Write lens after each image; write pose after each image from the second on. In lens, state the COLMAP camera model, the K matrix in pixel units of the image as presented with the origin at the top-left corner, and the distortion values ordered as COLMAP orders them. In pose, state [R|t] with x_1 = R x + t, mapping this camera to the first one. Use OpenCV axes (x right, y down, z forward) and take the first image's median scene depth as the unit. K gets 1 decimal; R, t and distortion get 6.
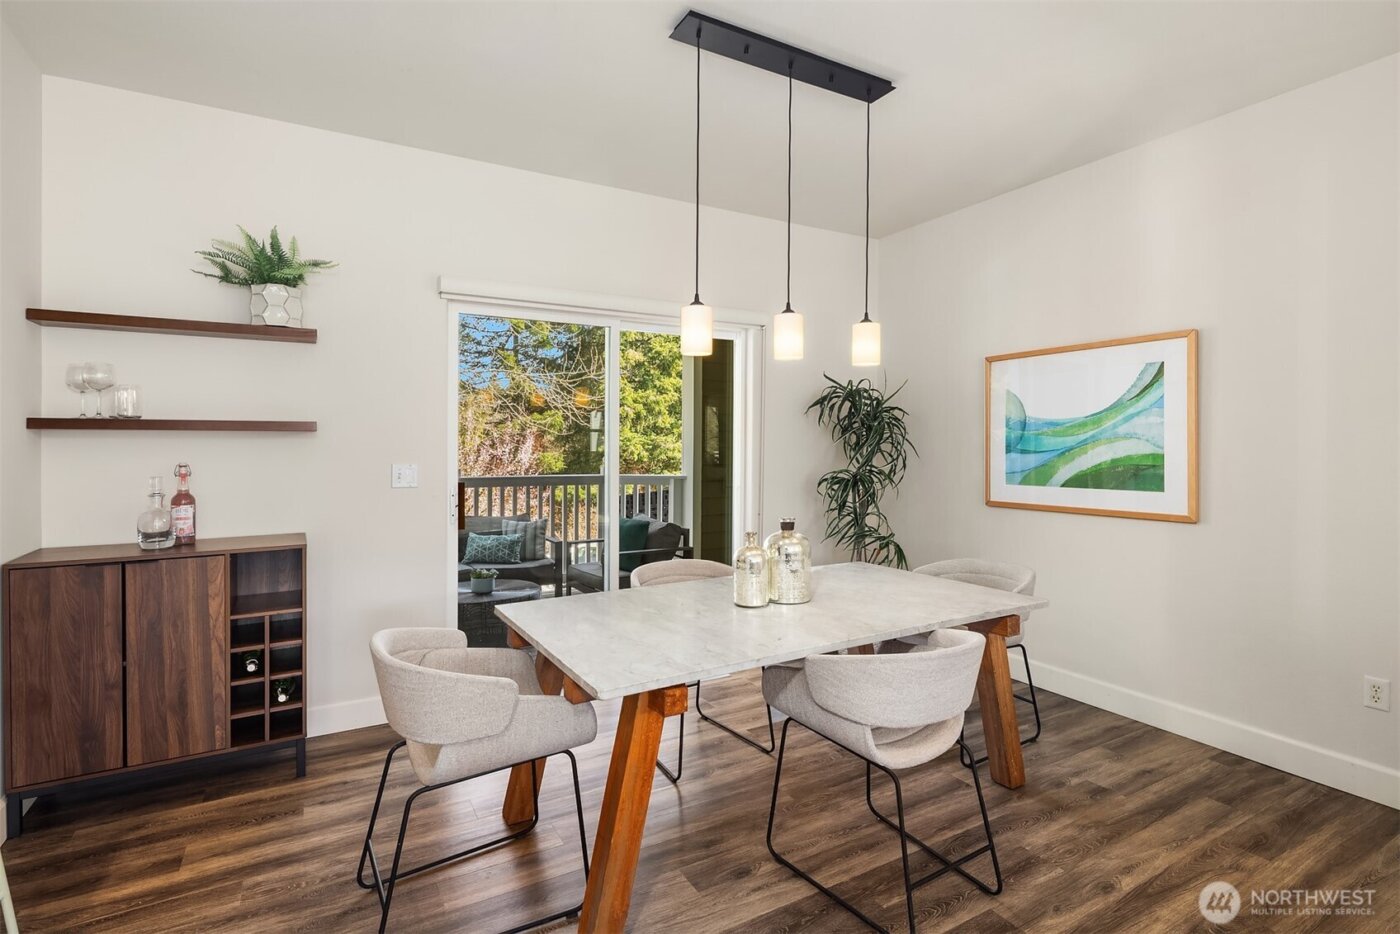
lens RADIAL K [[683.9, 0, 694.9], [0, 683.9, 444.7], [0, 0, 1]] dist [-0.000230, 0.000013]
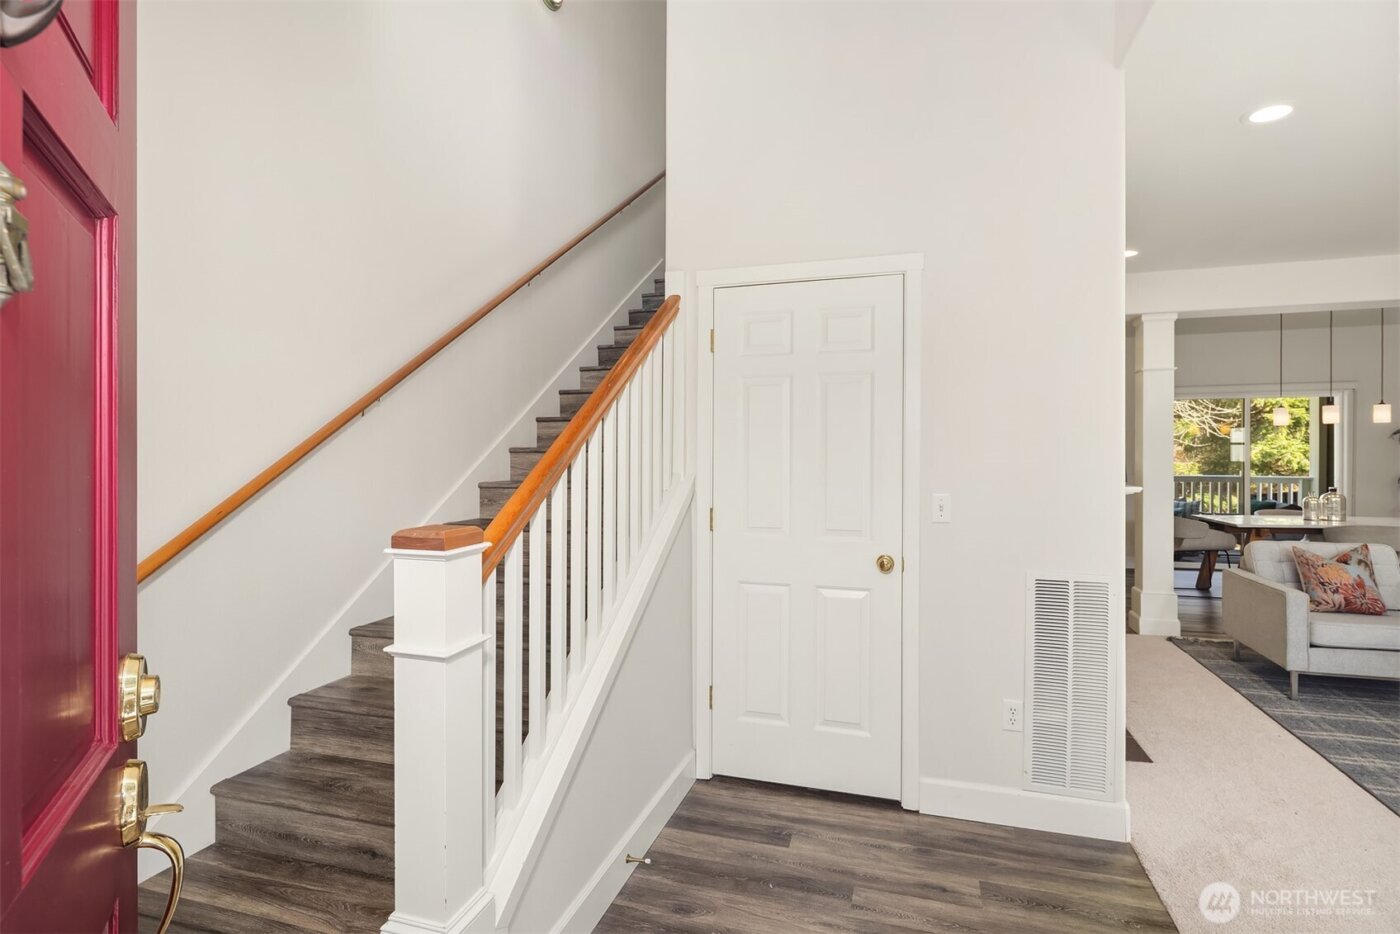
lens RADIAL K [[683.9, 0, 696.9], [0, 683.9, 458.2], [0, 0, 1]] dist [-0.000230, 0.000013]
pose [[0.686921, -0.003222, -0.726725, 0.235047], [0.006447, 0.999978, 0.001661, -0.010764], [0.726703, -0.005827, 0.686927, -1.570831]]
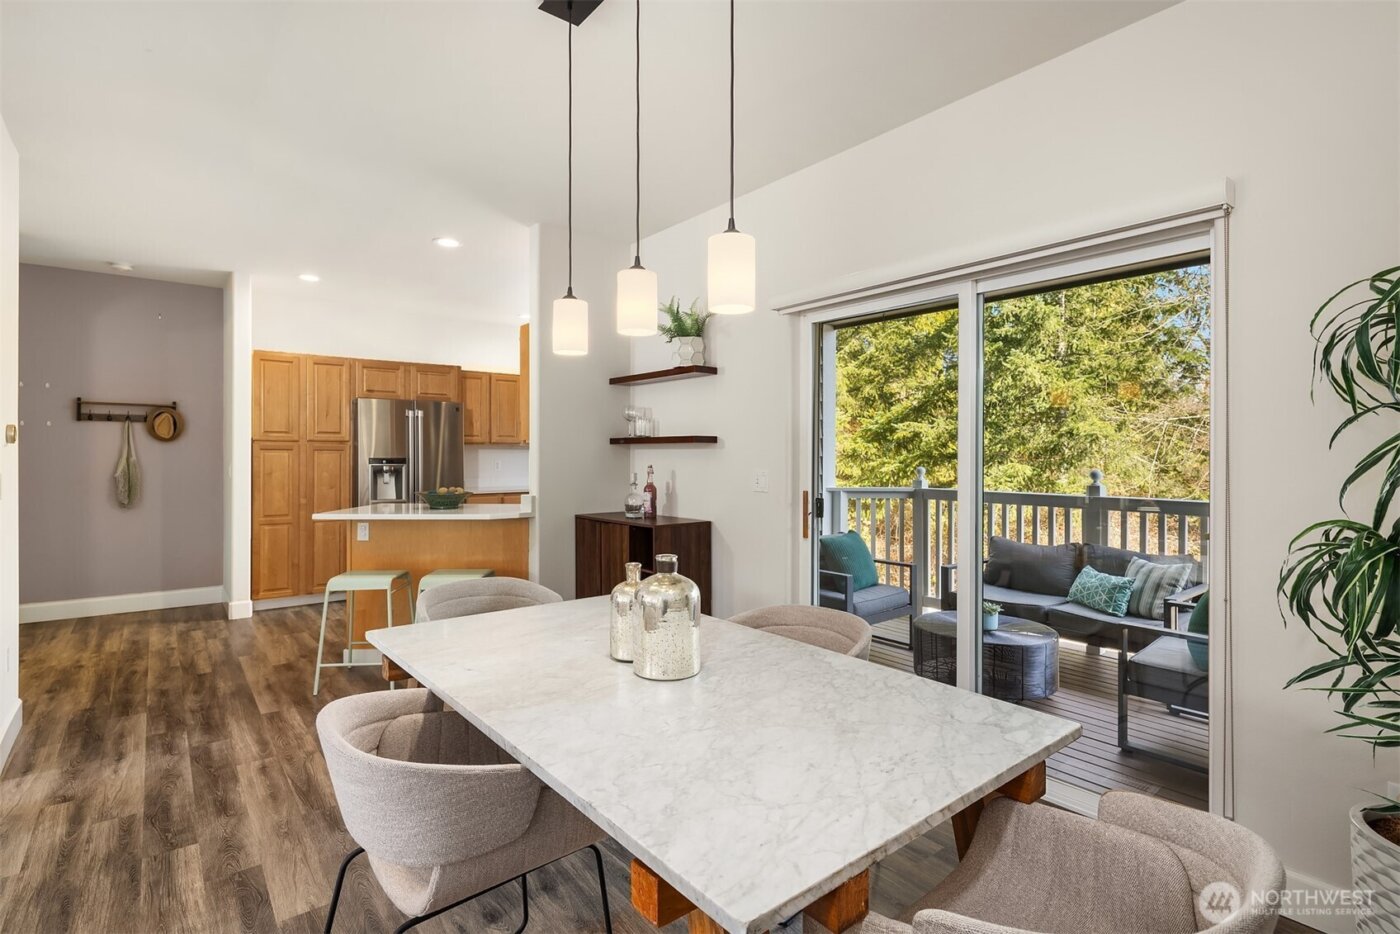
lens RADIAL K [[683.9, 0, 696.8], [0, 683.9, 464.7], [0, 0, 1]] dist [-0.000230, 0.000013]
pose [[0.148938, 0.011702, -0.988777, 0.637137], [-0.006935, 0.999918, 0.010790, 0.004673], [0.988822, 0.005250, 0.149007, 0.669749]]
